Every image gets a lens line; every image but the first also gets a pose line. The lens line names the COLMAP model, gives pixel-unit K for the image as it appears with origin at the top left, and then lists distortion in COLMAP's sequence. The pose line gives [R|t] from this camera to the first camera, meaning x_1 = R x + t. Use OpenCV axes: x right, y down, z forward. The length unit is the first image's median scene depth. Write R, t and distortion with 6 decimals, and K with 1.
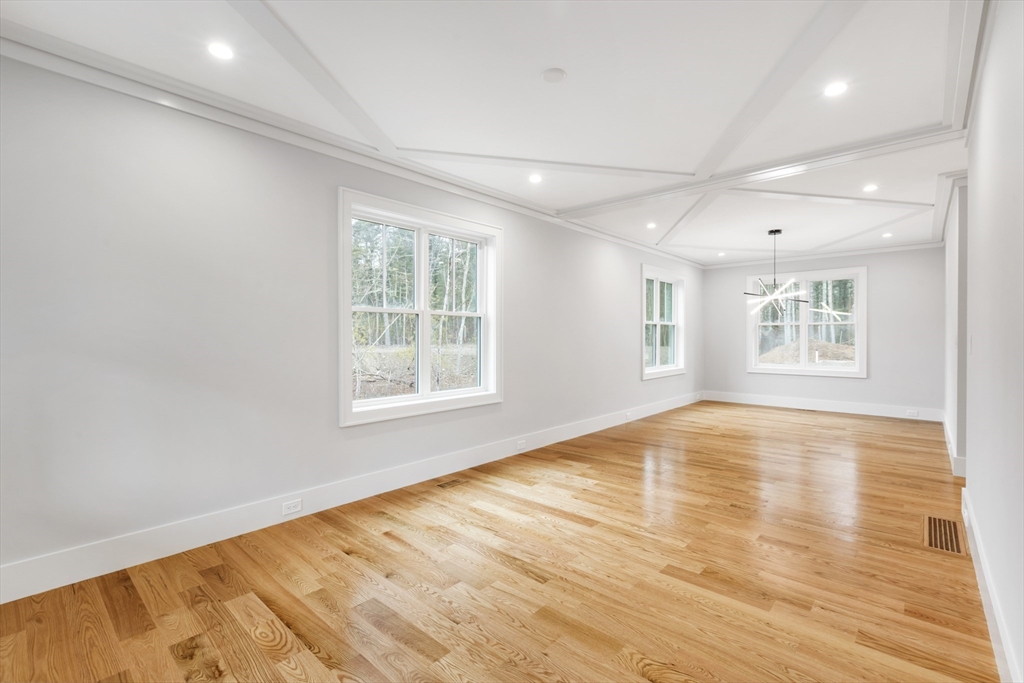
lens RADIAL K [[464.9, 0, 531.7], [0, 464.9, 331.8], [0, 0, 1]] dist [0.000960, -0.001359]
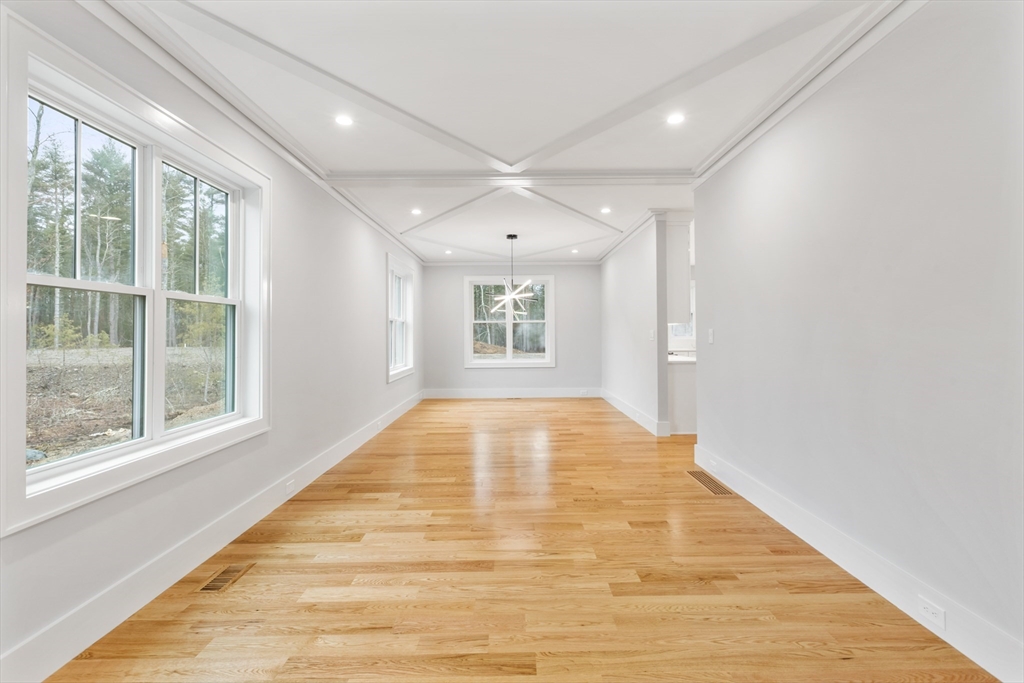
lens RADIAL K [[464.9, 0, 531.4], [0, 464.9, 321.9], [0, 0, 1]] dist [0.000960, -0.001359]
pose [[0.744224, 0.010125, 0.667853, -0.280360], [0.001437, 0.999859, -0.016760, 0.004080], [-0.667928, 0.013433, 0.744104, 0.275404]]
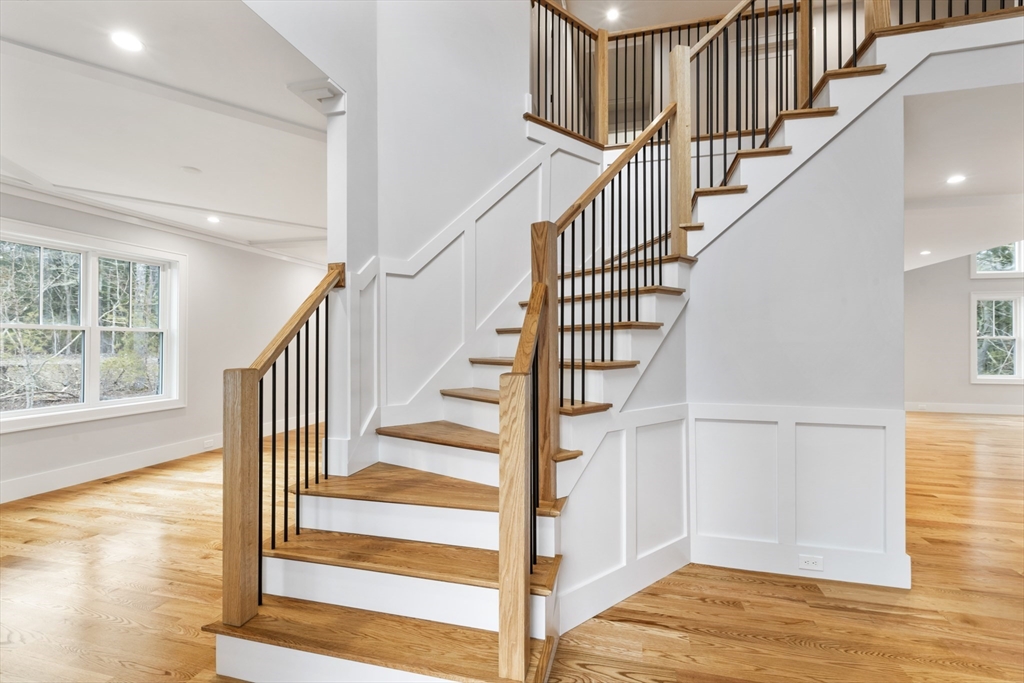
lens RADIAL K [[464.9, 0, 538.1], [0, 464.9, 336.4], [0, 0, 1]] dist [0.000960, -0.001359]
pose [[0.893563, 0.005874, 0.448899, 0.230683], [-0.004985, 0.999983, -0.003163, -0.027139], [-0.448910, 0.000589, 0.893577, -0.479501]]
